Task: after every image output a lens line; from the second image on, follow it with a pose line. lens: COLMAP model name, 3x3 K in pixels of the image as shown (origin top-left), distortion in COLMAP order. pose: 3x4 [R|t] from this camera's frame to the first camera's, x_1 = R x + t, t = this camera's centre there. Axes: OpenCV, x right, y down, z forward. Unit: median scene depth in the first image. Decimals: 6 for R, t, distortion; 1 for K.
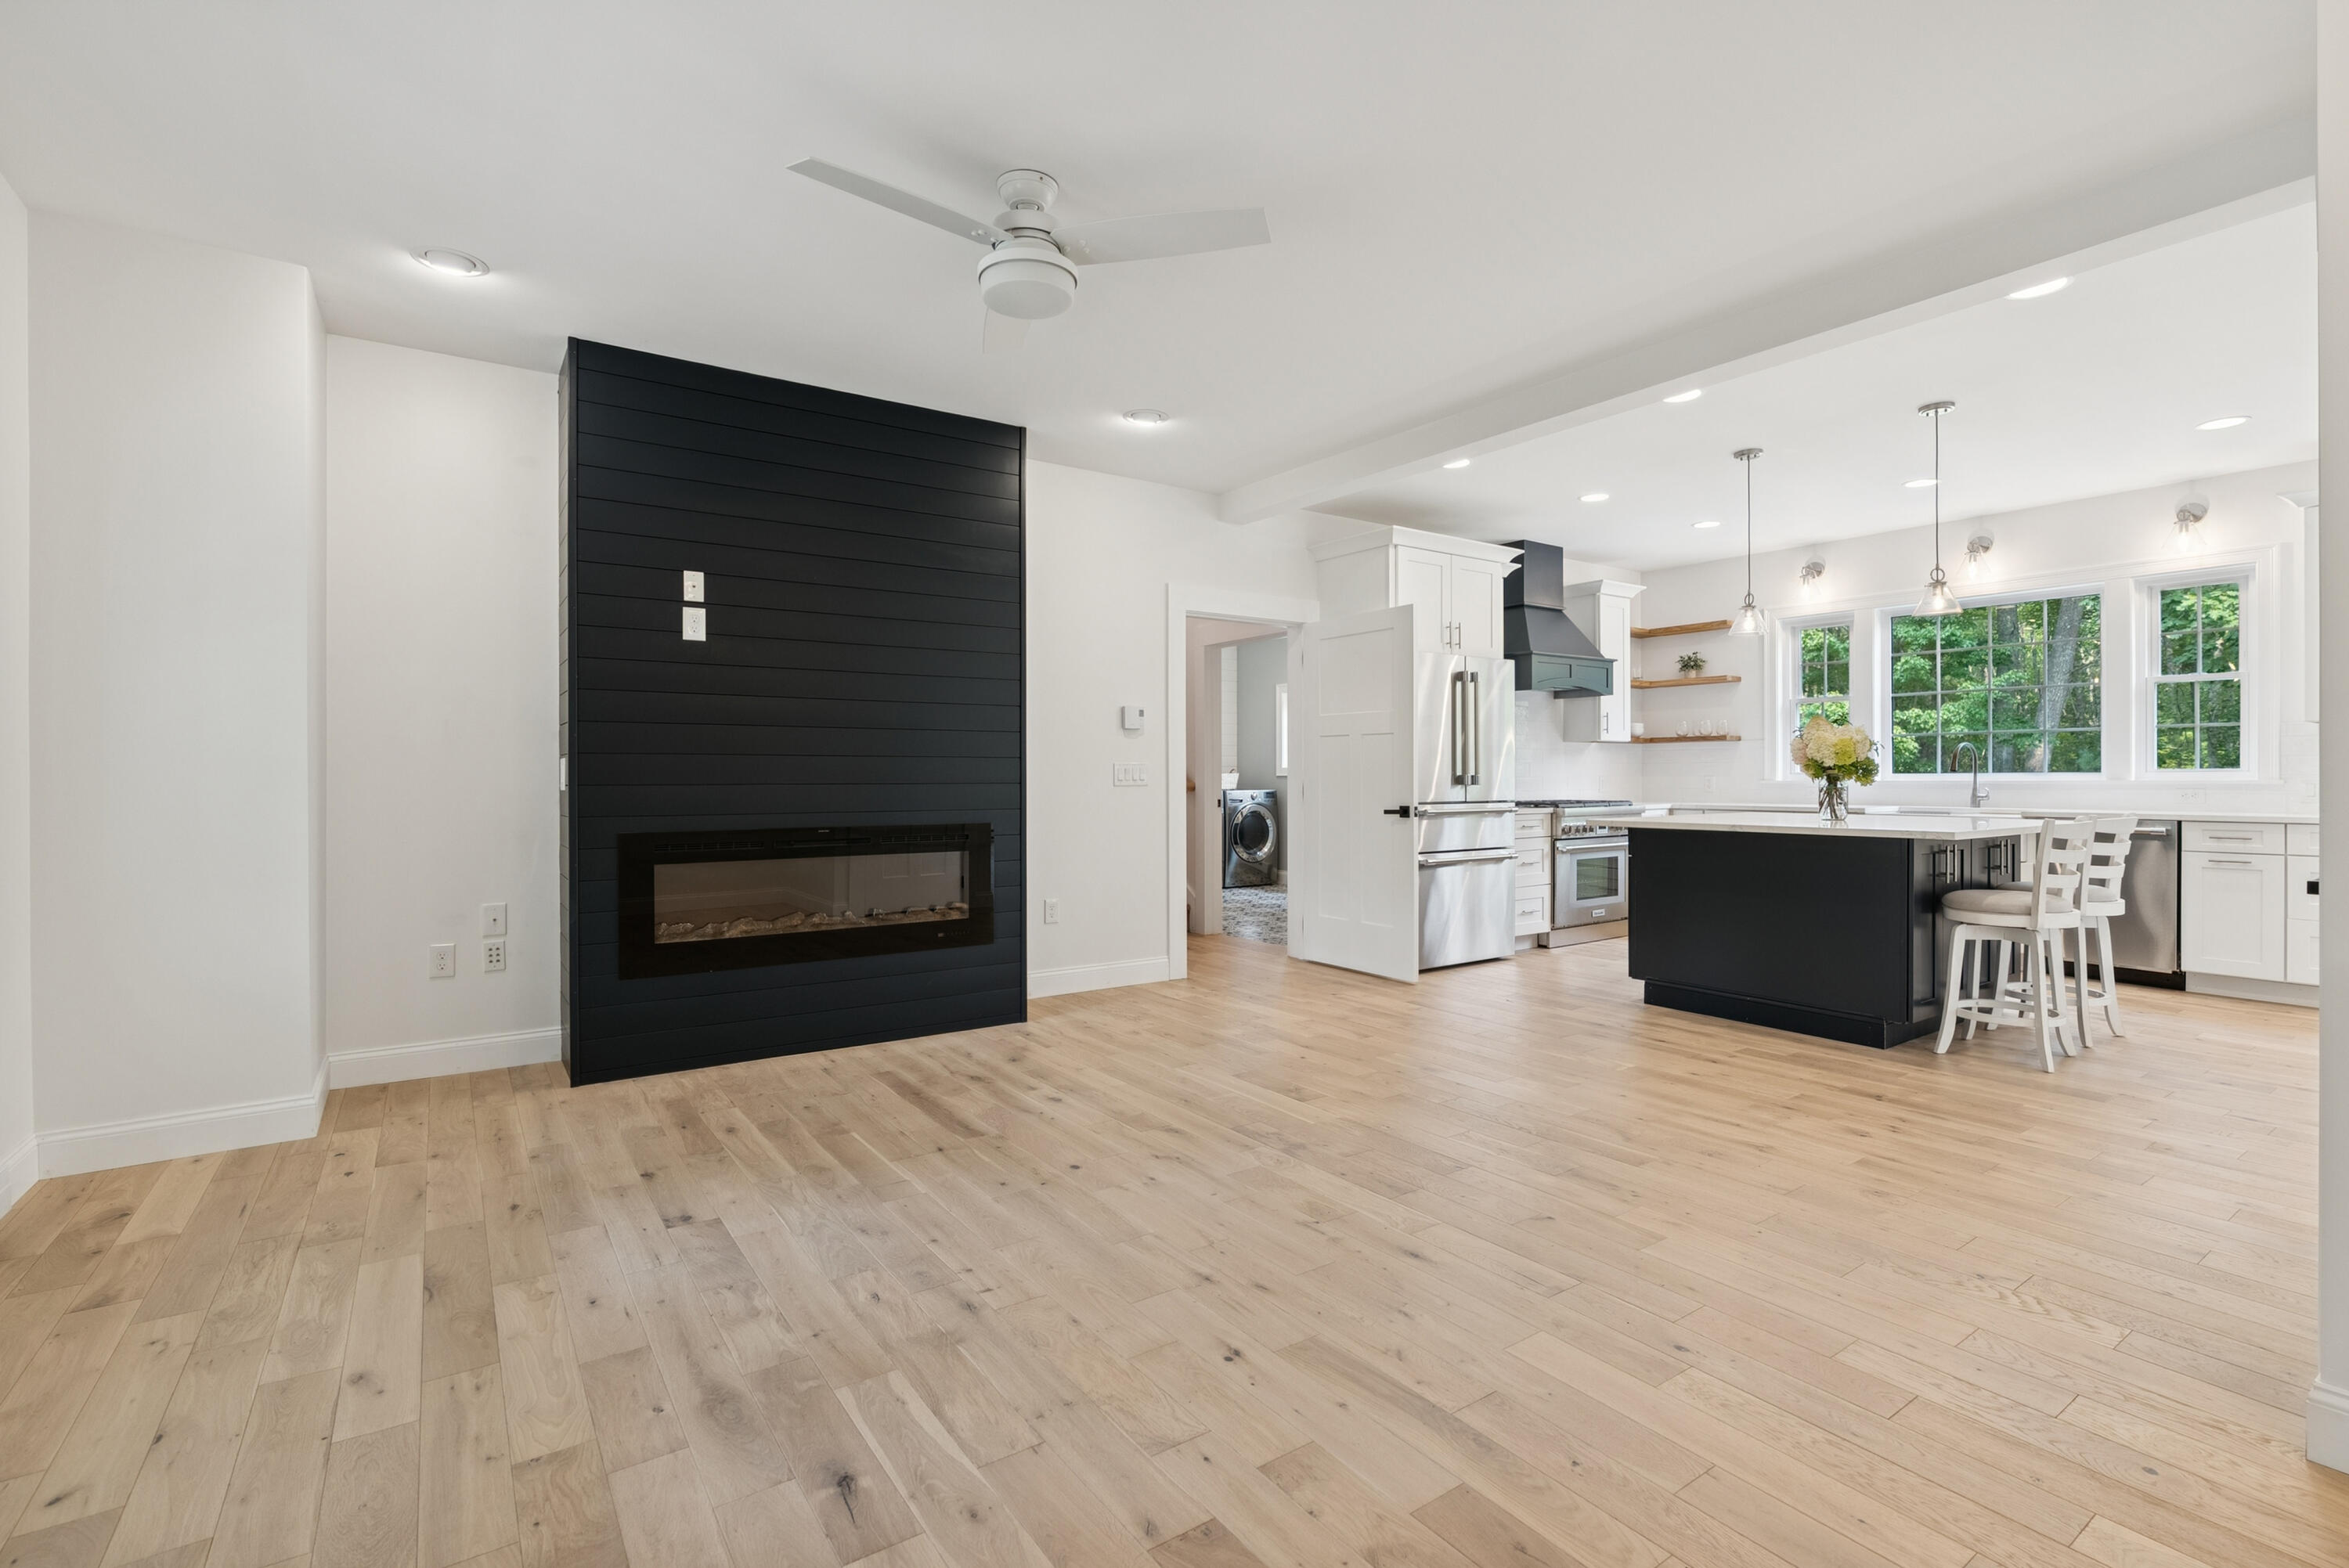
lens RADIAL K [[1066.8, 0, 1178.9], [0, 1066.8, 778.0], [0, 0, 1]] dist [-0.011066, 0.004444]
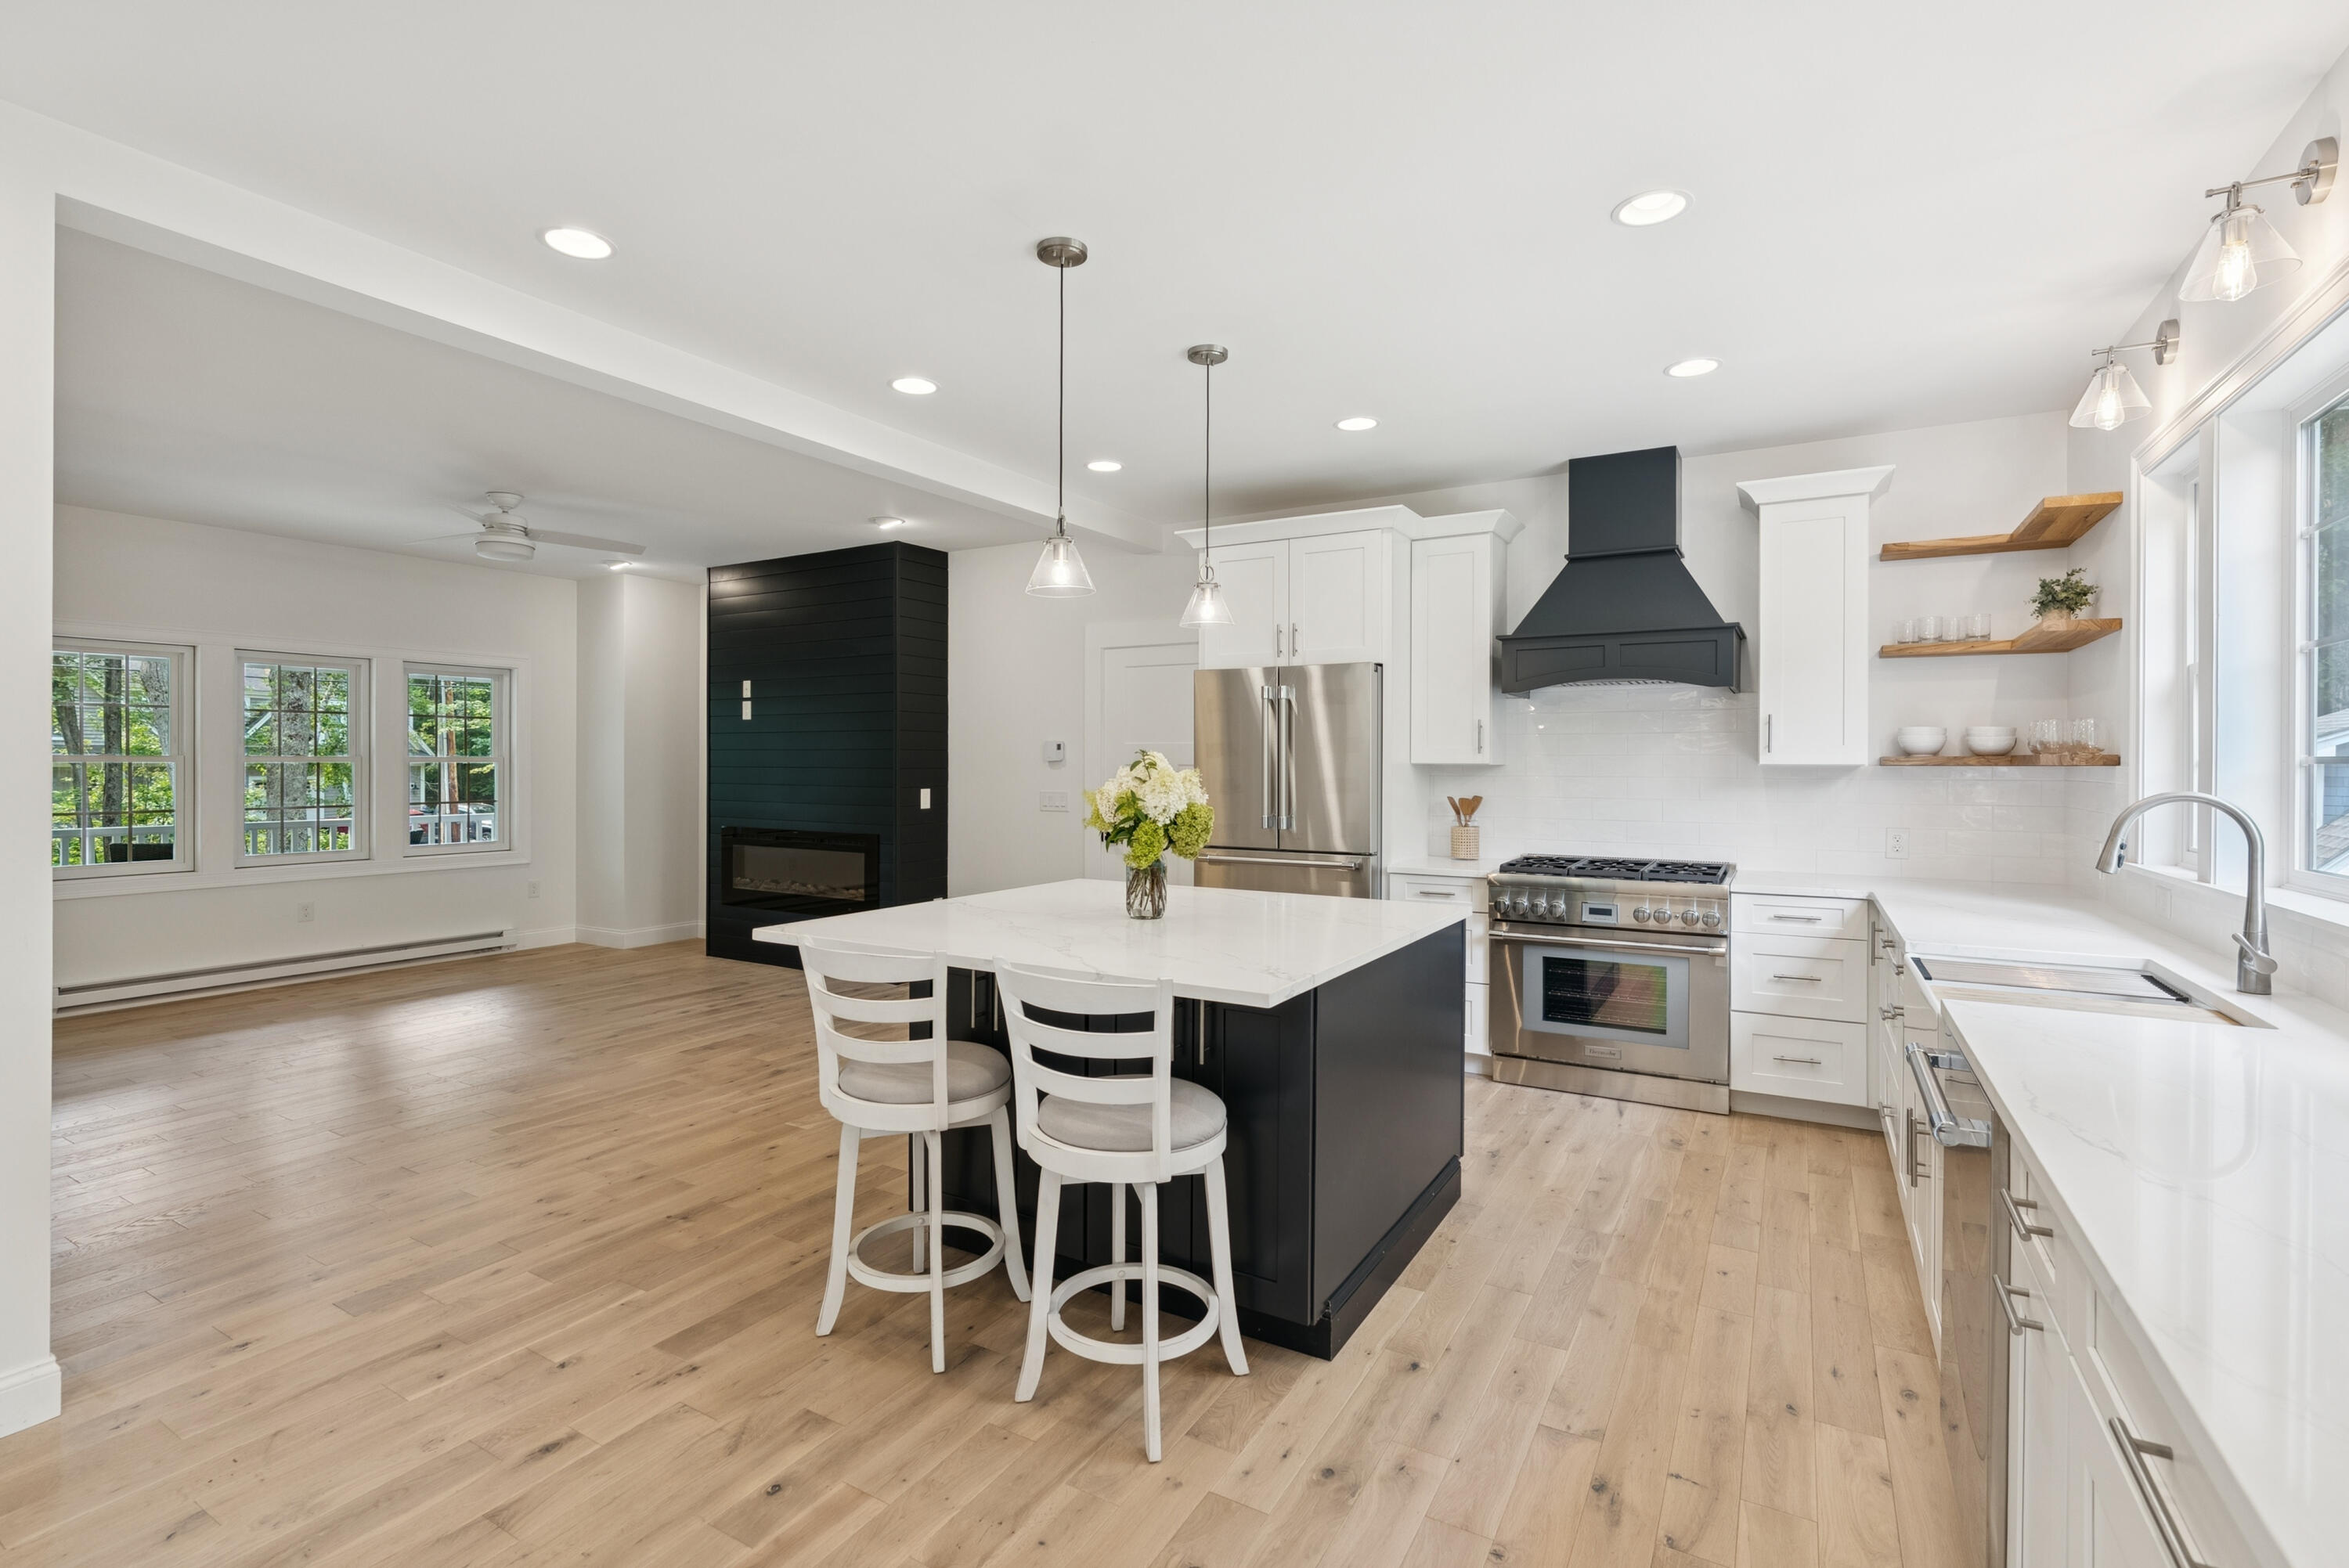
lens RADIAL K [[1066.8, 0, 1179.4], [0, 1066.8, 766.9], [0, 0, 1]] dist [-0.011066, 0.004444]
pose [[0.420756, 0.008571, -0.907133, 1.204267], [-0.006996, 0.999956, 0.006203, -0.055160], [0.907147, 0.003736, 0.420797, 0.750096]]
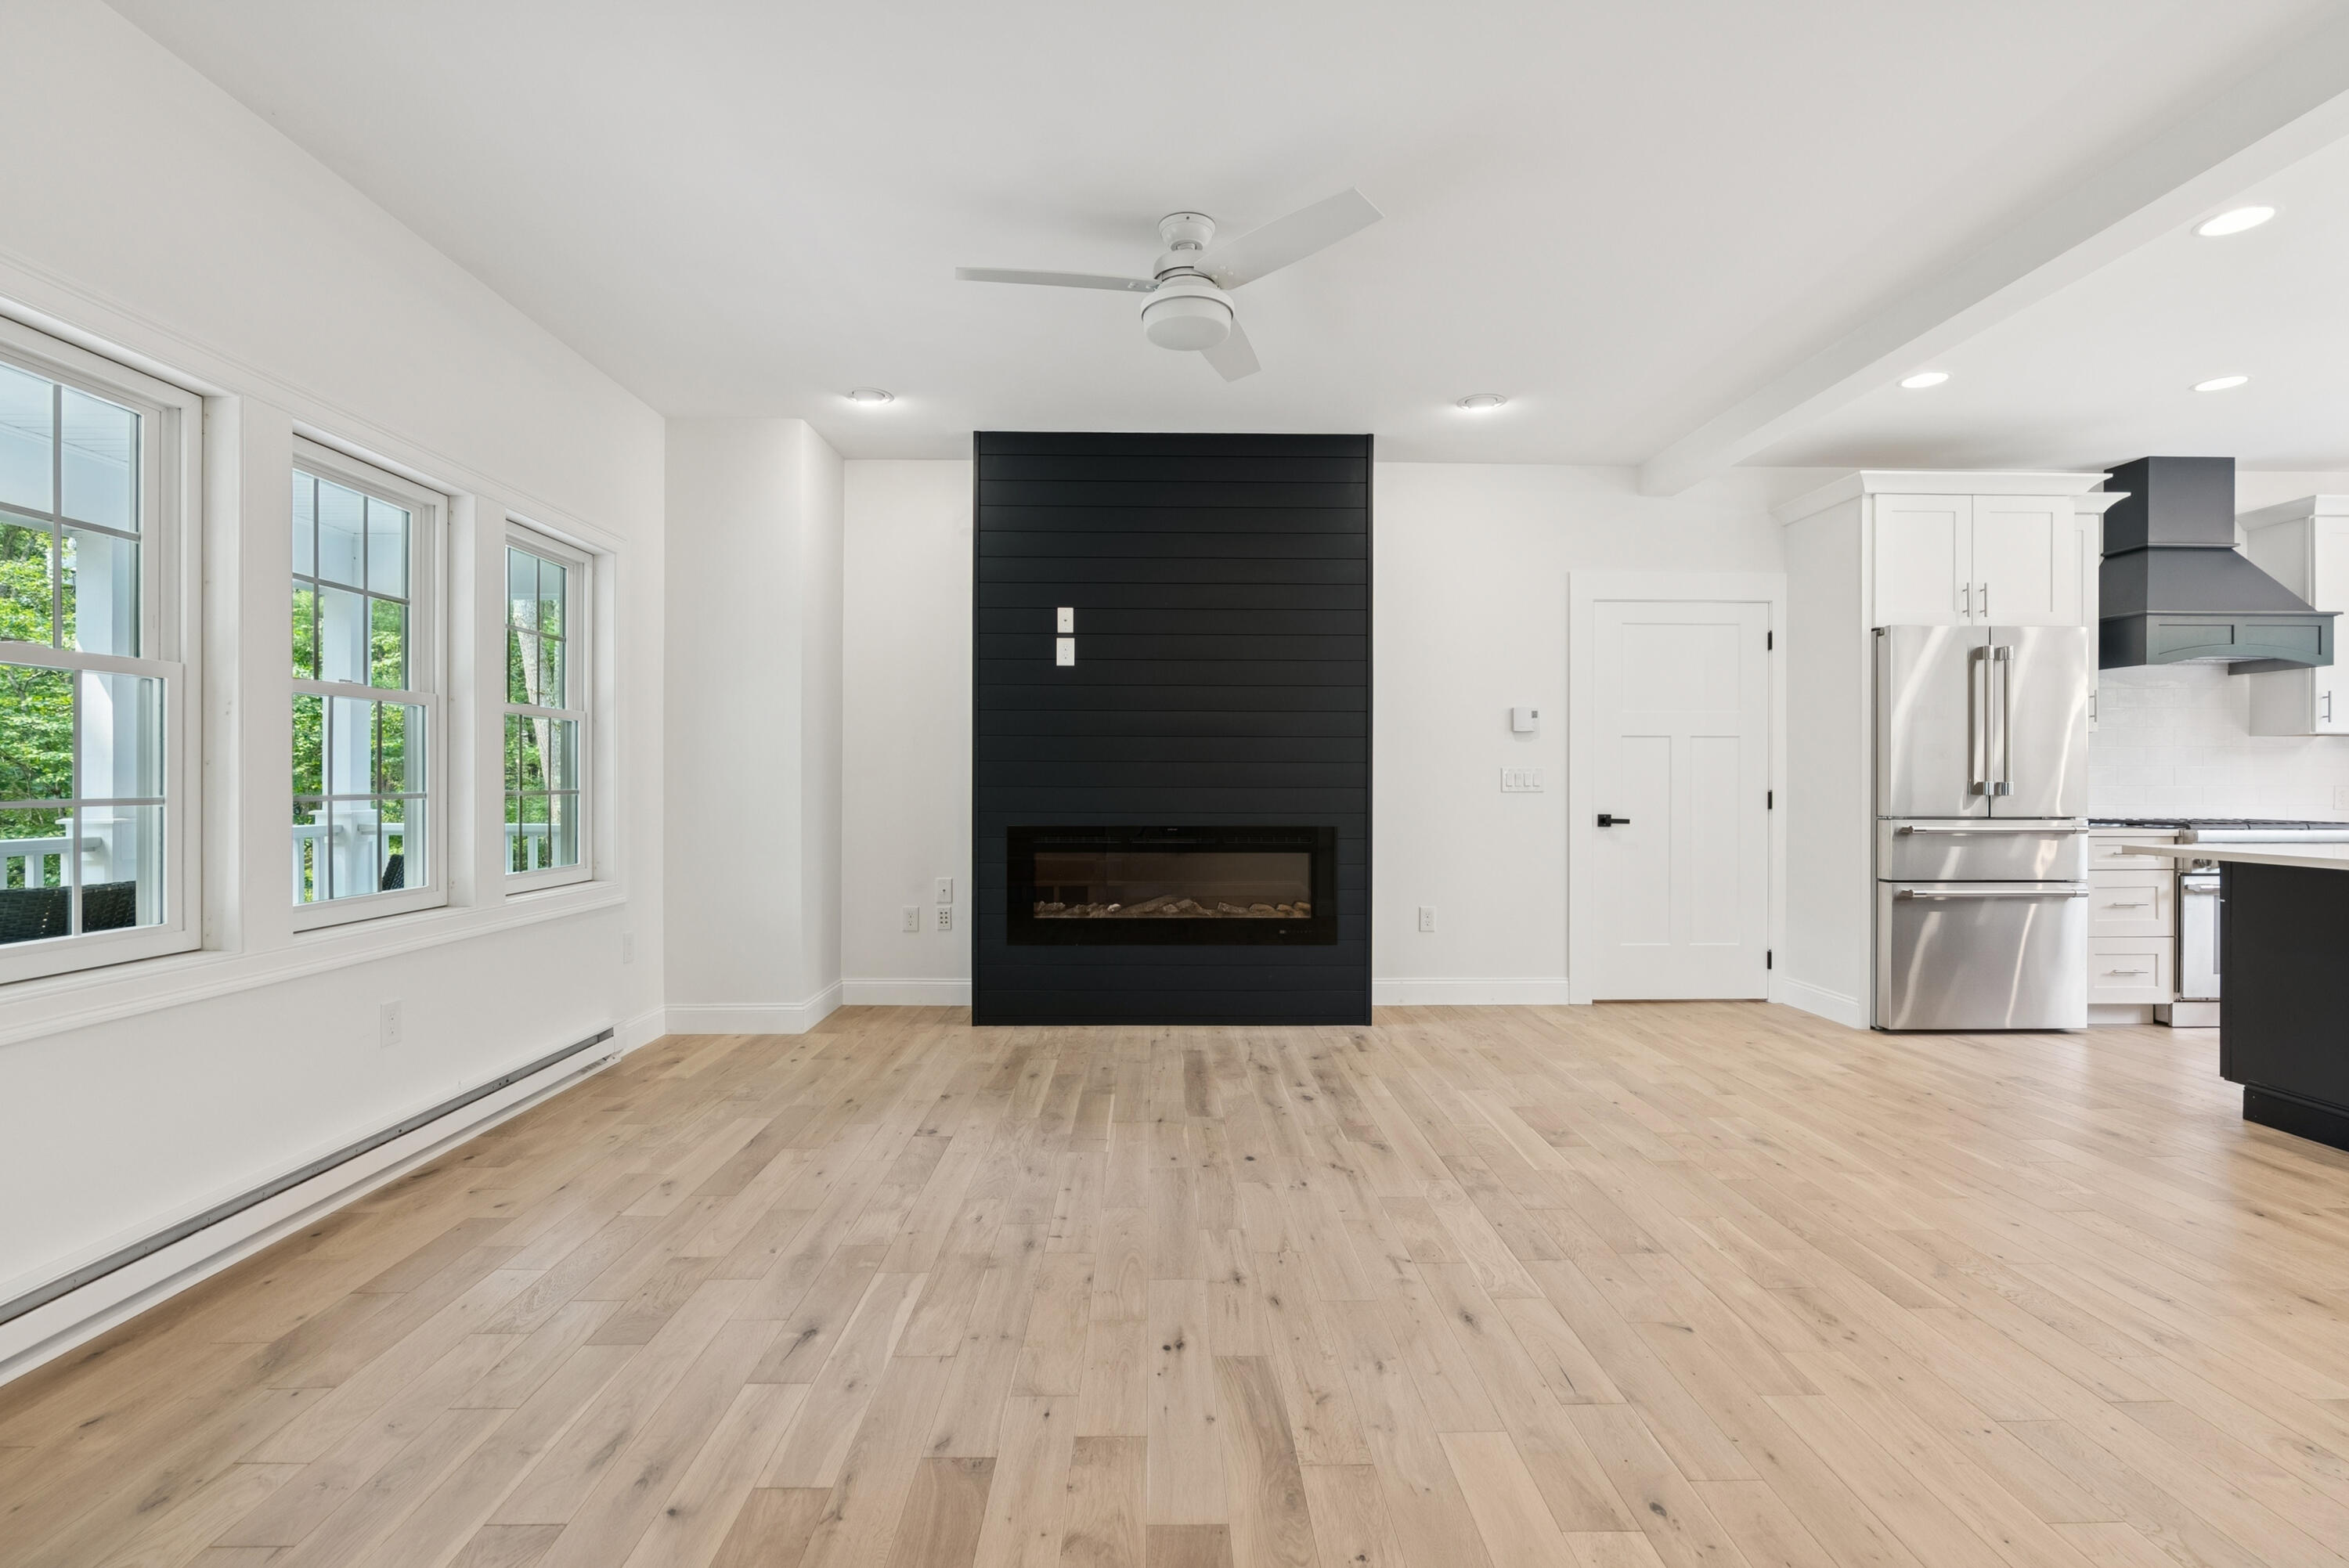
lens RADIAL K [[1066.8, 0, 1182.9], [0, 1066.8, 781.3], [0, 0, 1]] dist [-0.011066, 0.004444]
pose [[0.833568, 0.003741, -0.552404, 0.260115], [-0.005719, 0.999982, -0.001857, 0.001330], [0.552387, 0.004707, 0.833575, 0.063849]]
